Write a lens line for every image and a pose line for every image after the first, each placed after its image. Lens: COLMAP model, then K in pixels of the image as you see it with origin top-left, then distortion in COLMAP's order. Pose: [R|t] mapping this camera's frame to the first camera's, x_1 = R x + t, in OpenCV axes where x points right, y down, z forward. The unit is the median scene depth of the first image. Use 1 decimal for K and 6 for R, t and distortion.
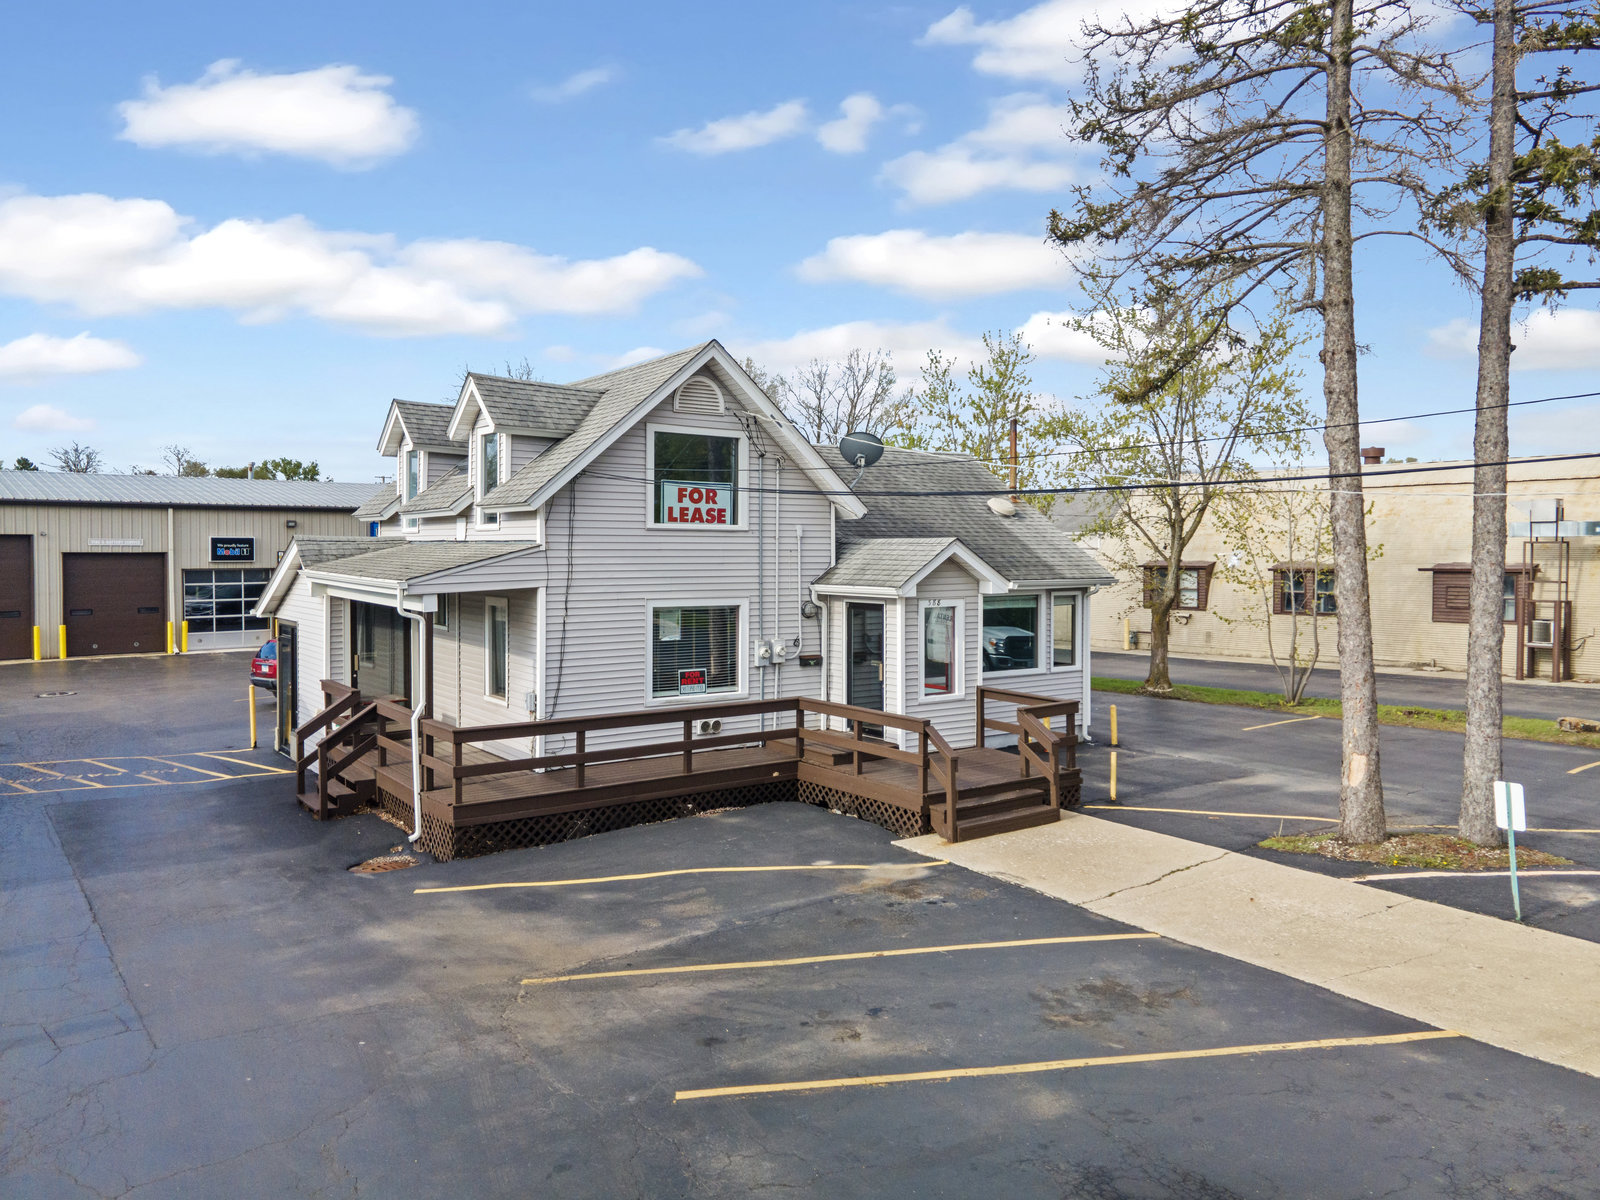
lens RADIAL K [[1170.3, 0, 800.3], [0, 1170.3, 561.2], [0, 0, 1]] dist [0.044125, 0.005331]
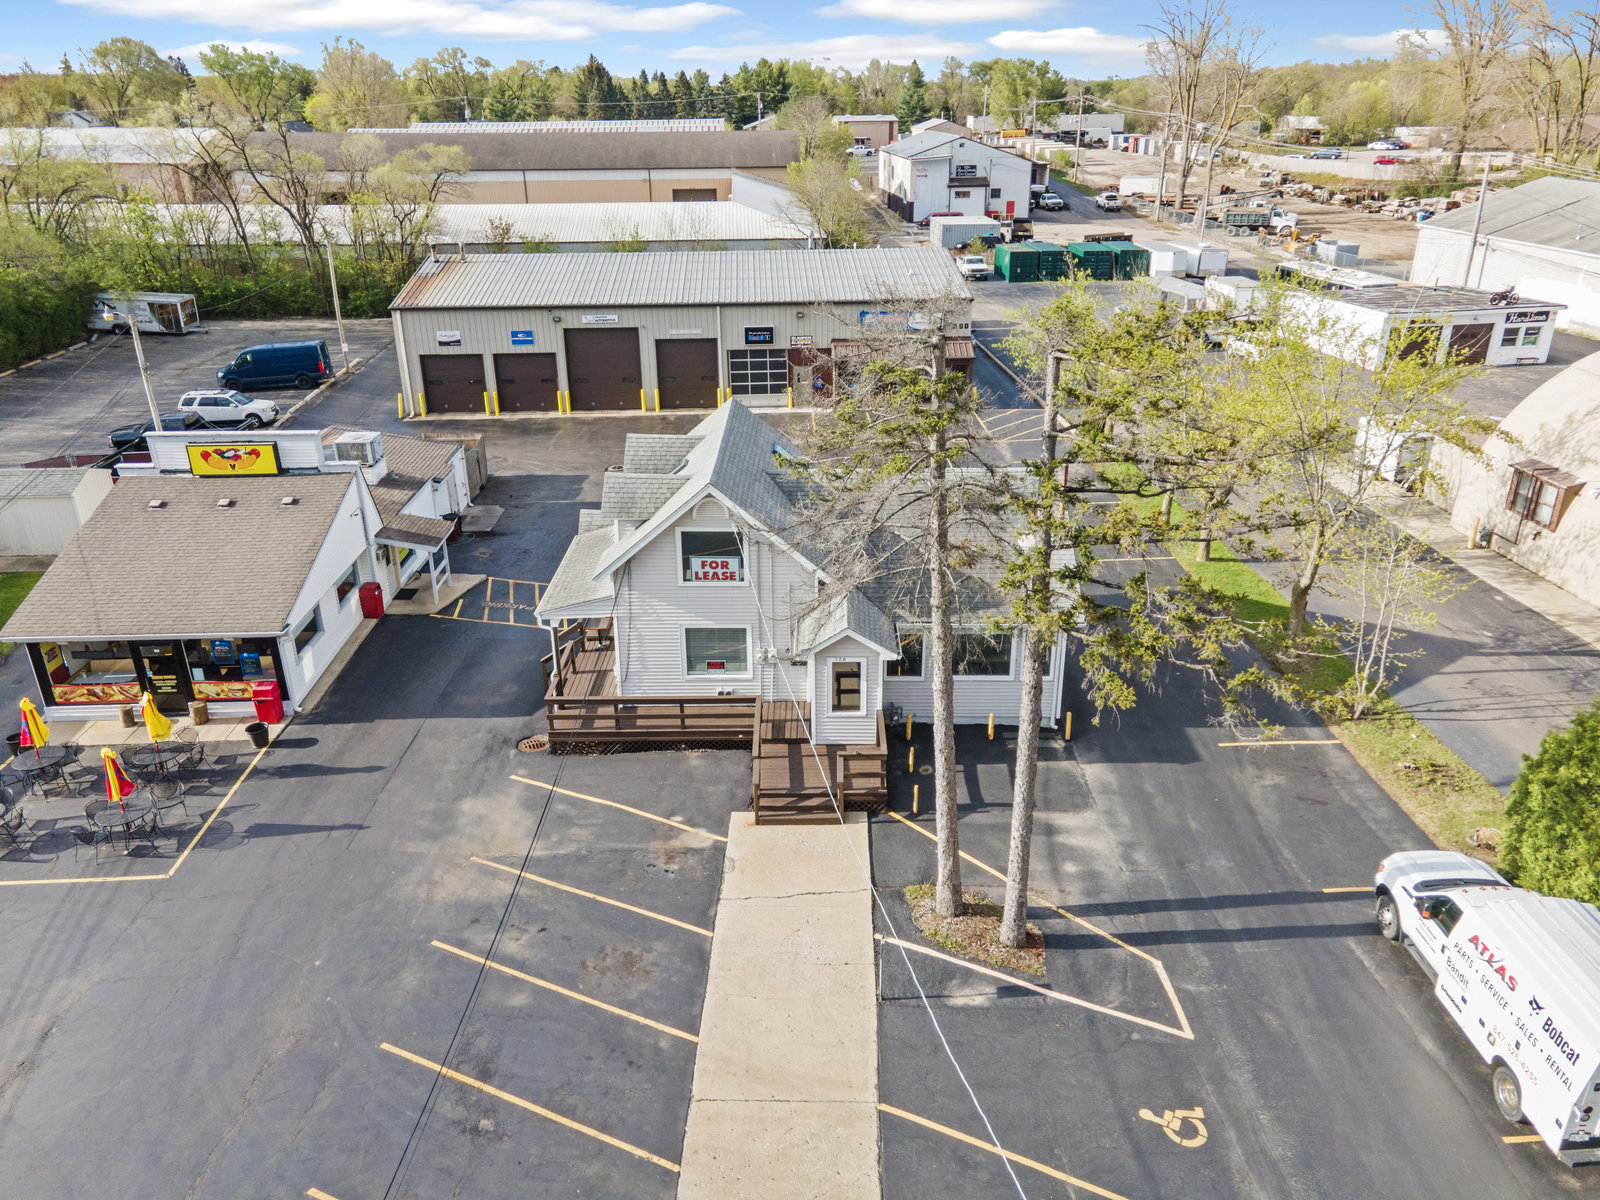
lens RADIAL K [[1148.7, 0, 800.0], [0, 1148.7, 600.0], [0, 0, 1]] dist [0.027776, -0.000949]
pose [[0.805080, 0.231590, -0.546087, 0.897967], [0.003221, 0.918912, 0.394450, -0.646666], [0.593157, -0.319323, 0.739052, -0.118346]]
